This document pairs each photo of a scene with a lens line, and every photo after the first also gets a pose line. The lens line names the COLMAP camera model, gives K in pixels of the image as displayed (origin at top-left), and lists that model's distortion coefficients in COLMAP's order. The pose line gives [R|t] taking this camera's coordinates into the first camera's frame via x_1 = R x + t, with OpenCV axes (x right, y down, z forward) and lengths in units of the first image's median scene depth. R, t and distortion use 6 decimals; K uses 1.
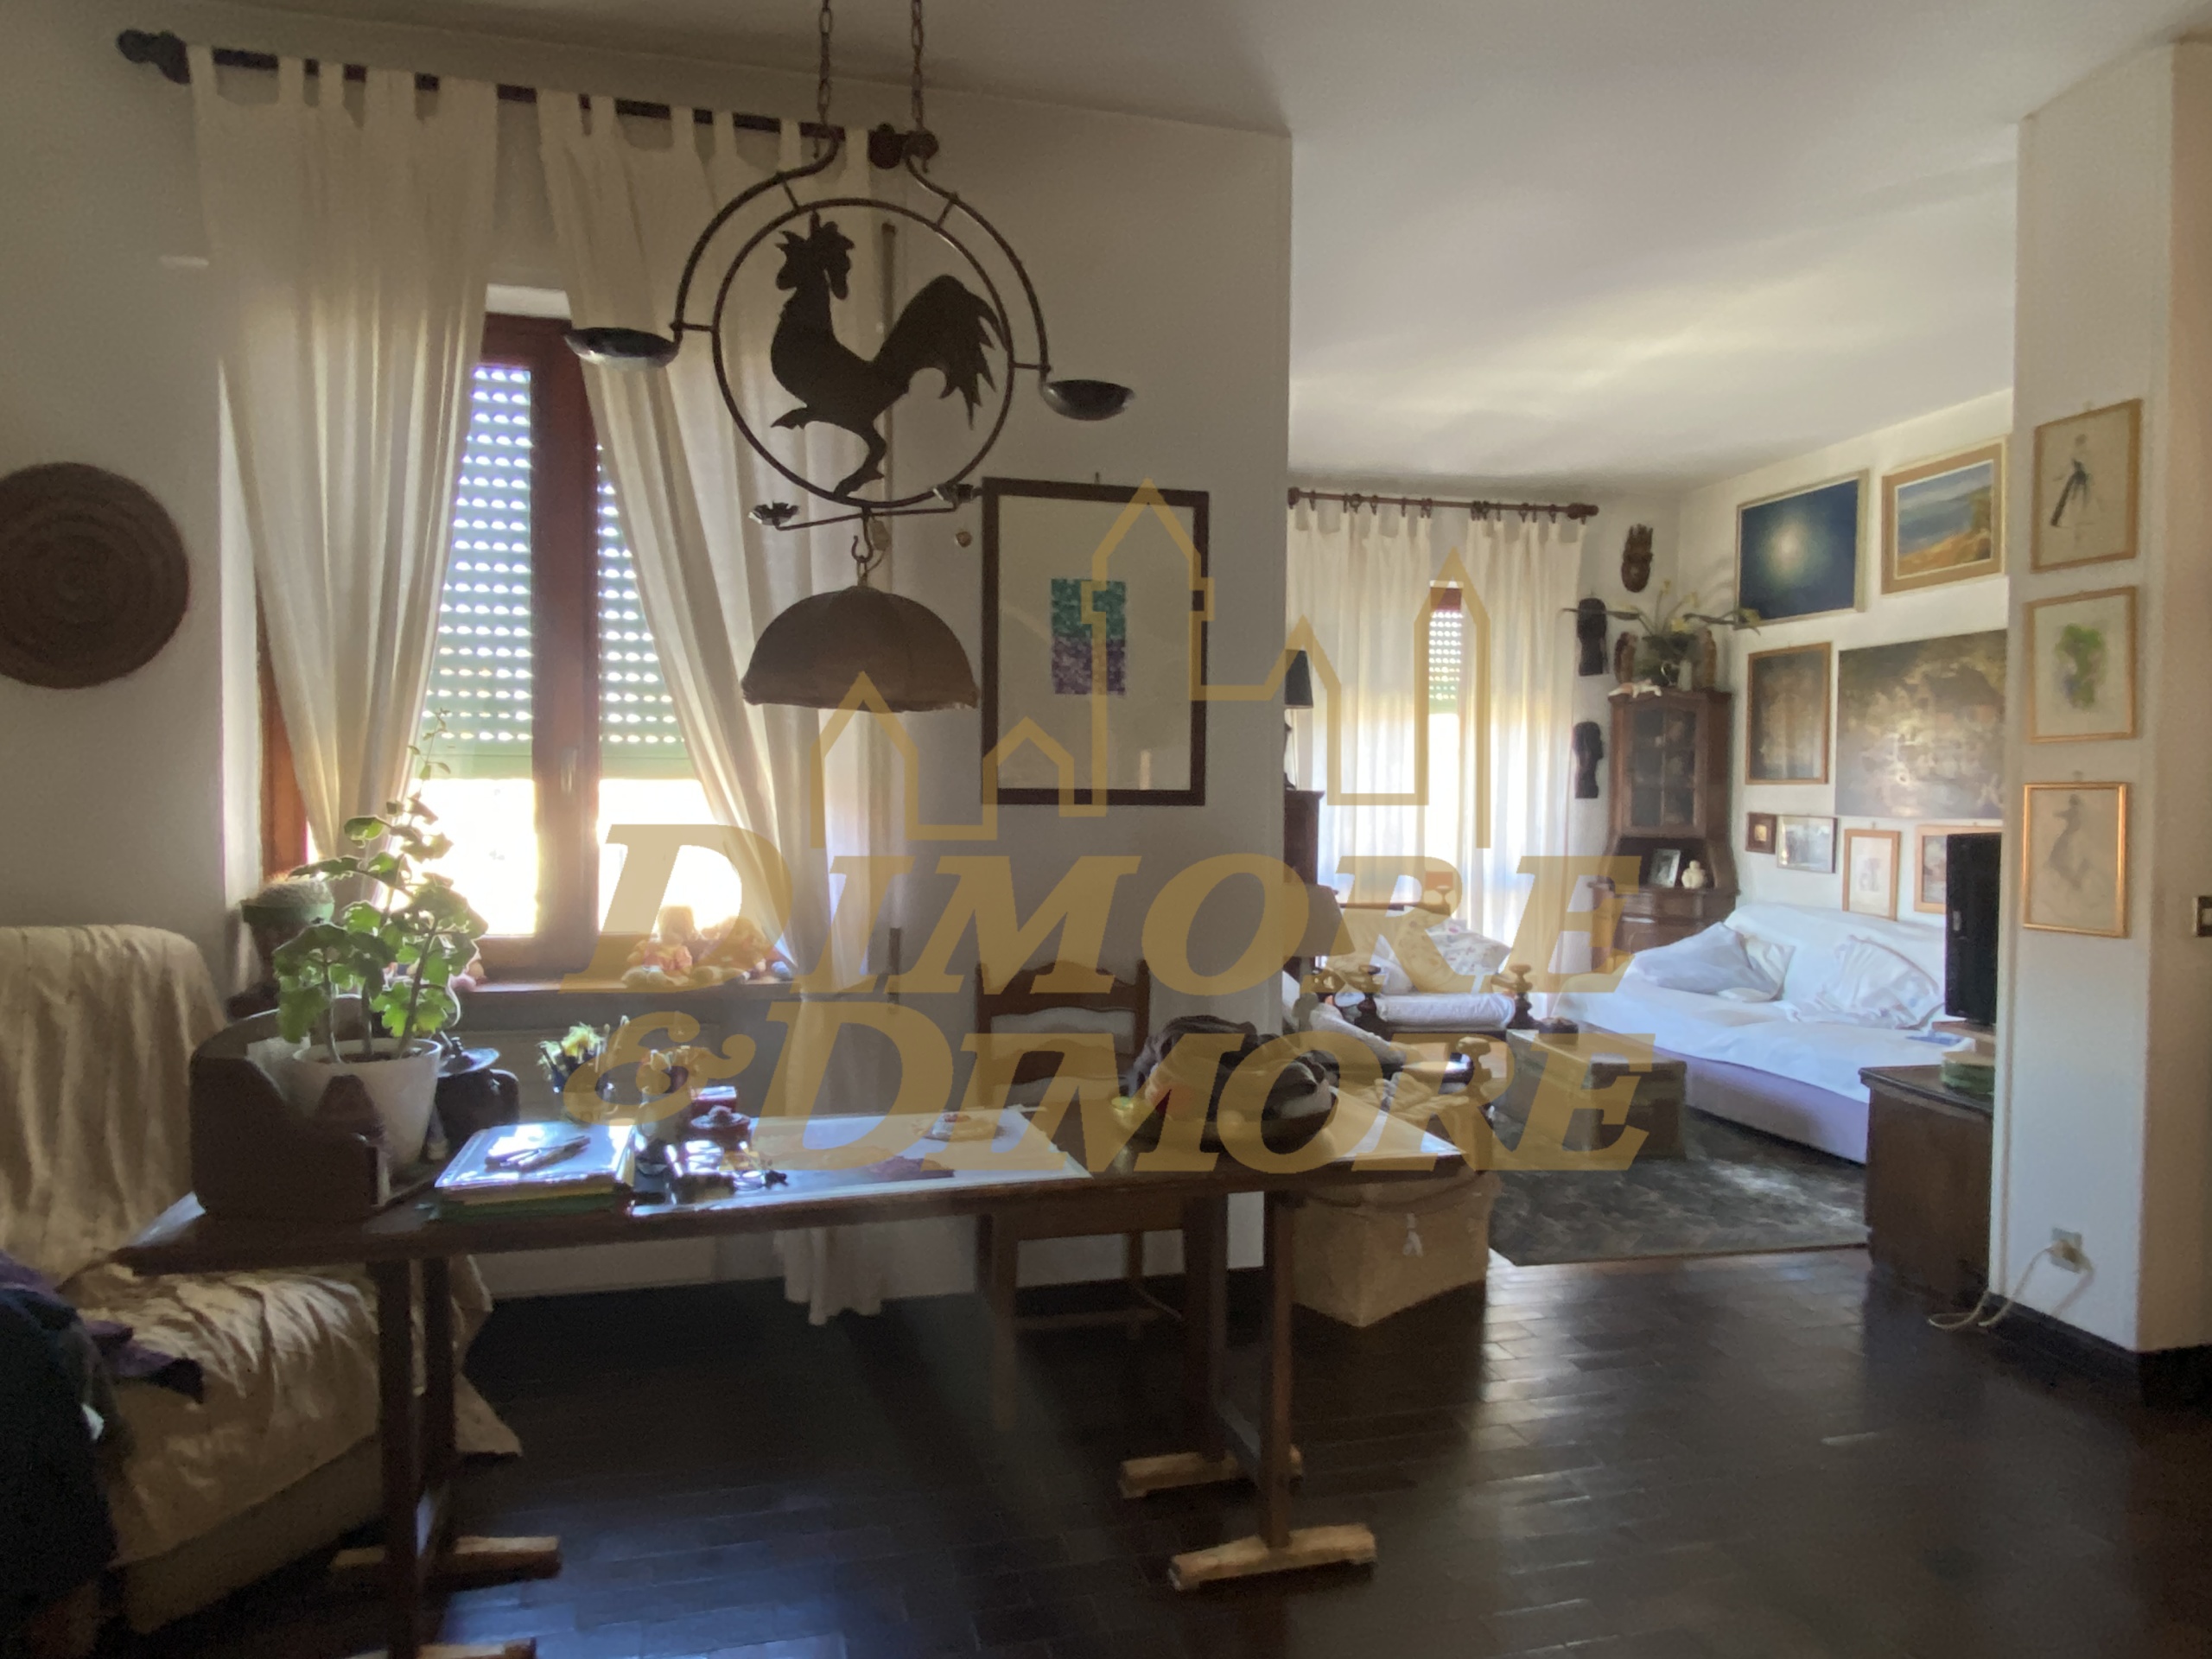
lens RADIAL K [[1386.2, 0, 1114.7], [0, 1386.2, 829.8], [0, 0, 1]] dist [0.101277, -0.156992]
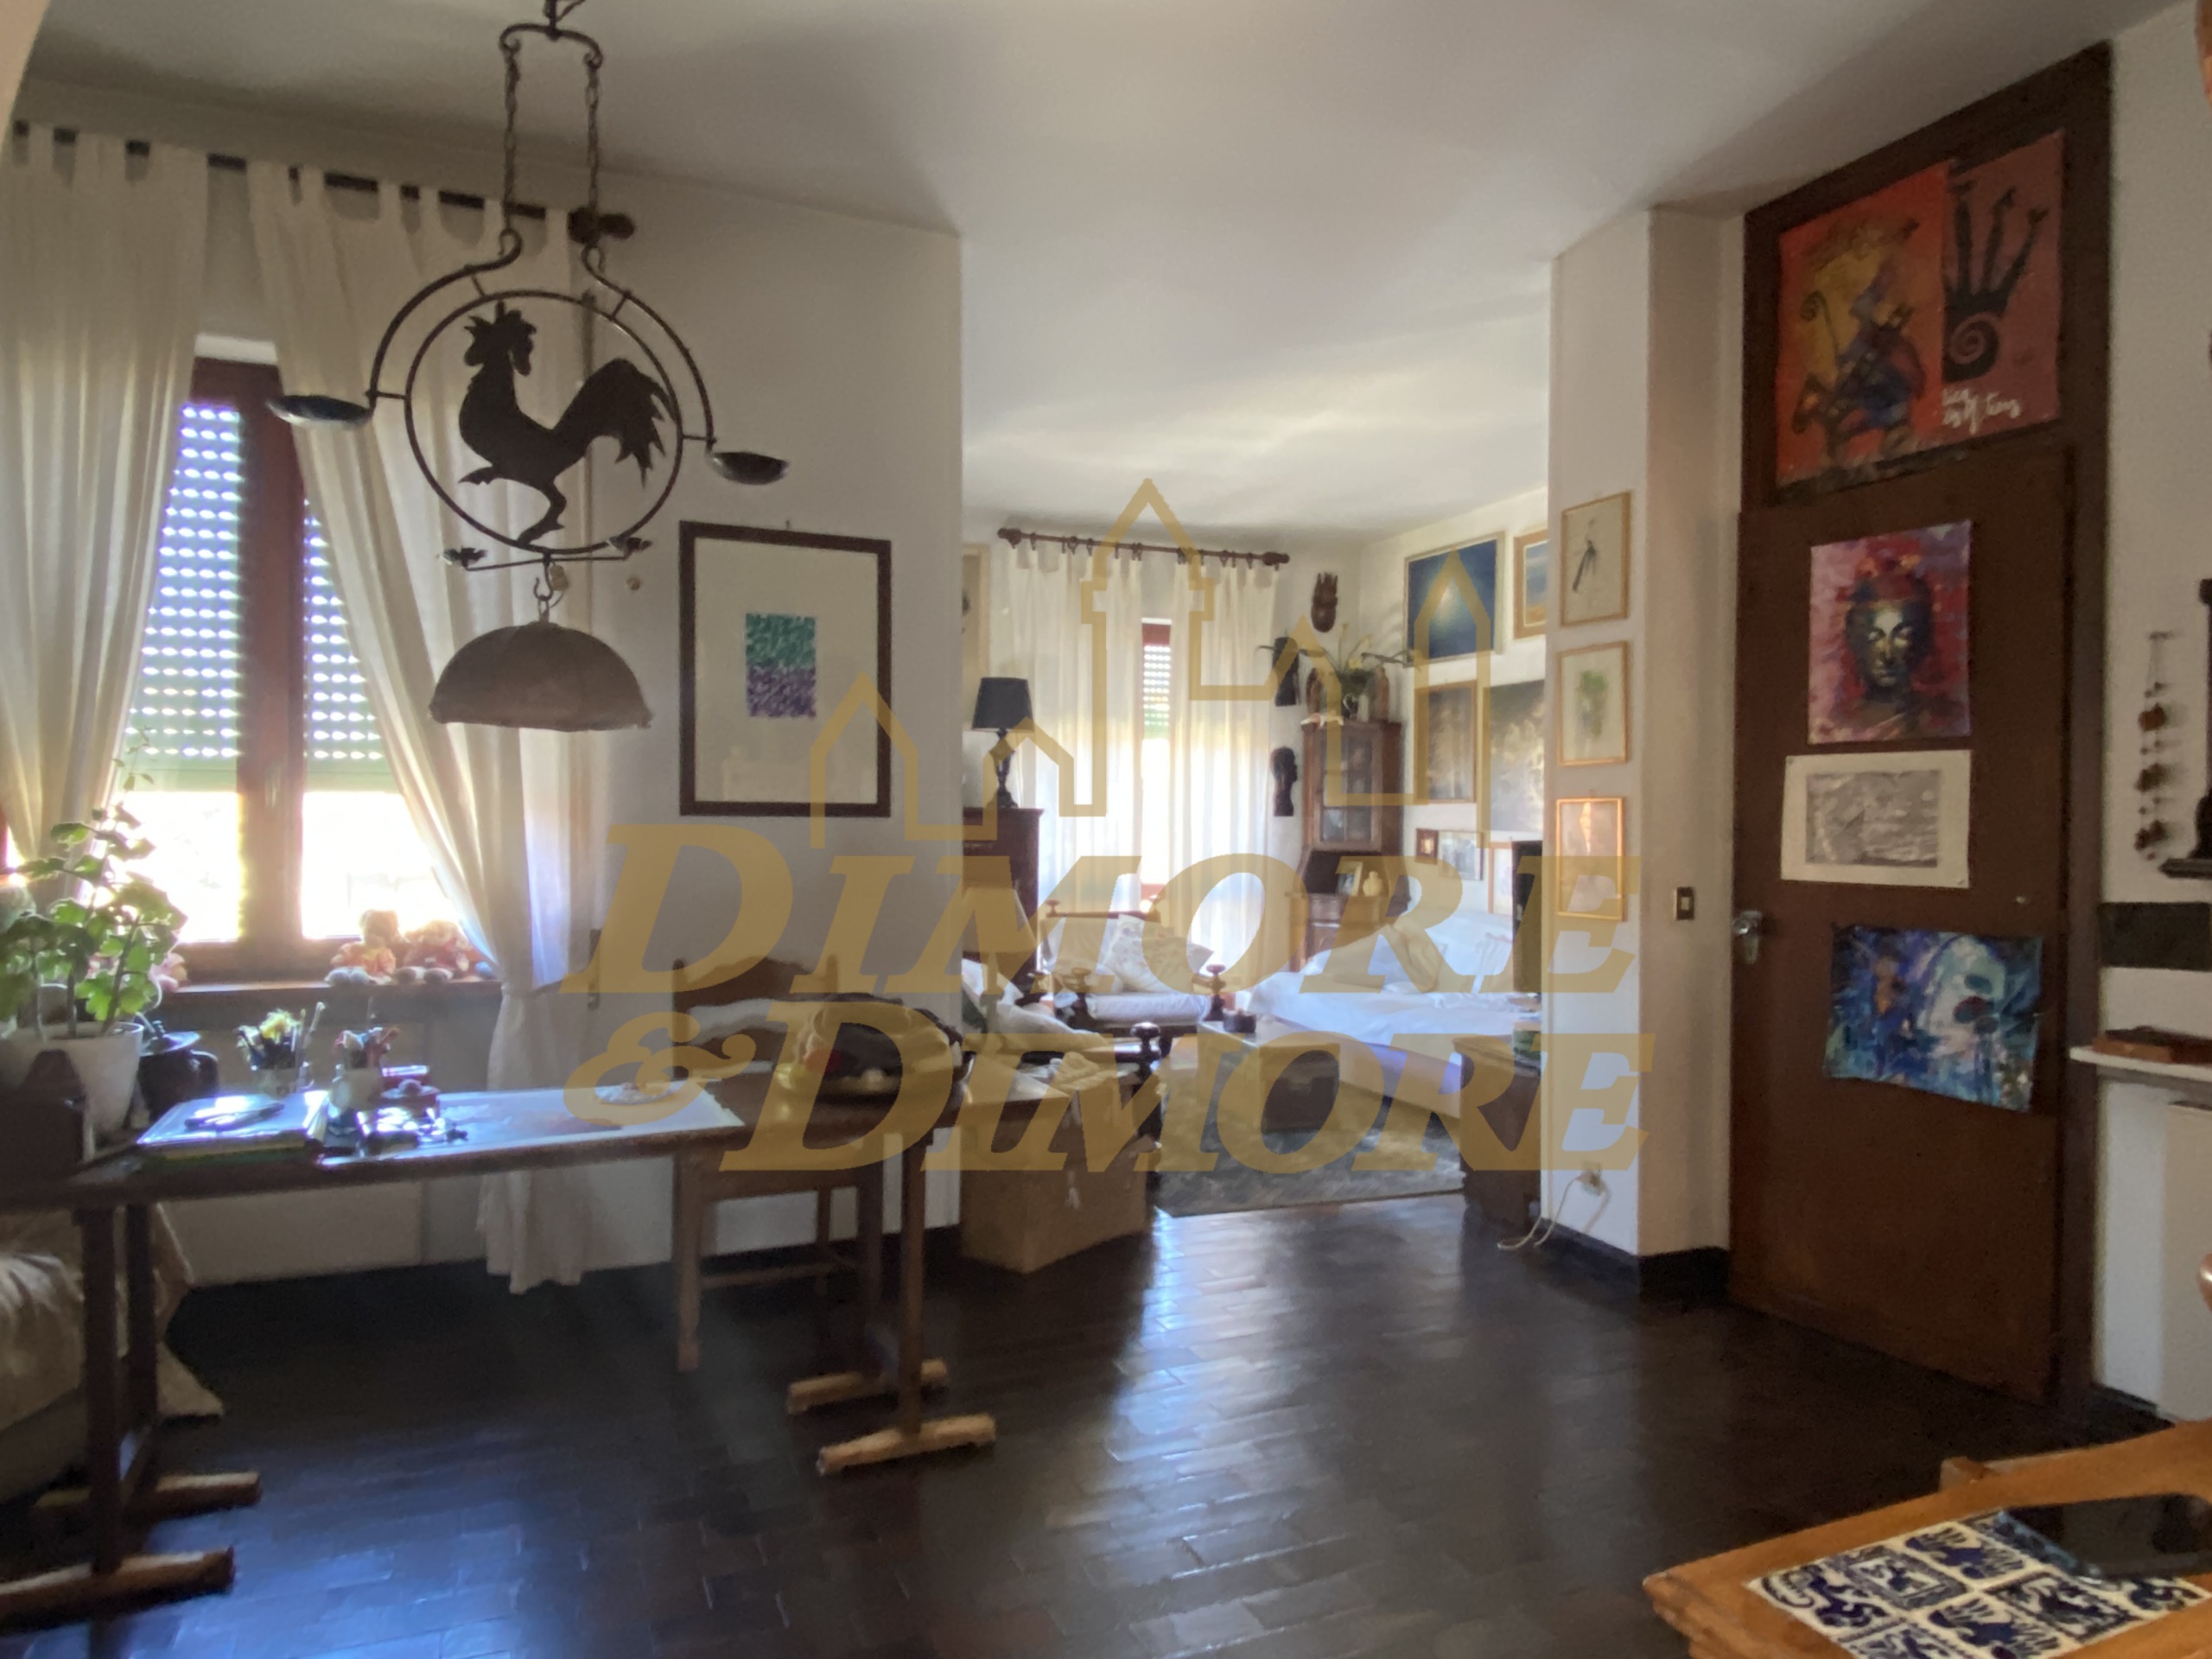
lens RADIAL K [[1372.1, 0, 1106.0], [0, 1372.1, 829.5], [0, 0, 1]] dist [0.051963, -0.065162]
pose [[0.987385, -0.002453, 0.158317, 0.054617], [0.005070, 0.999857, -0.016130, 0.009916], [-0.158255, 0.016729, 0.987257, -0.111431]]
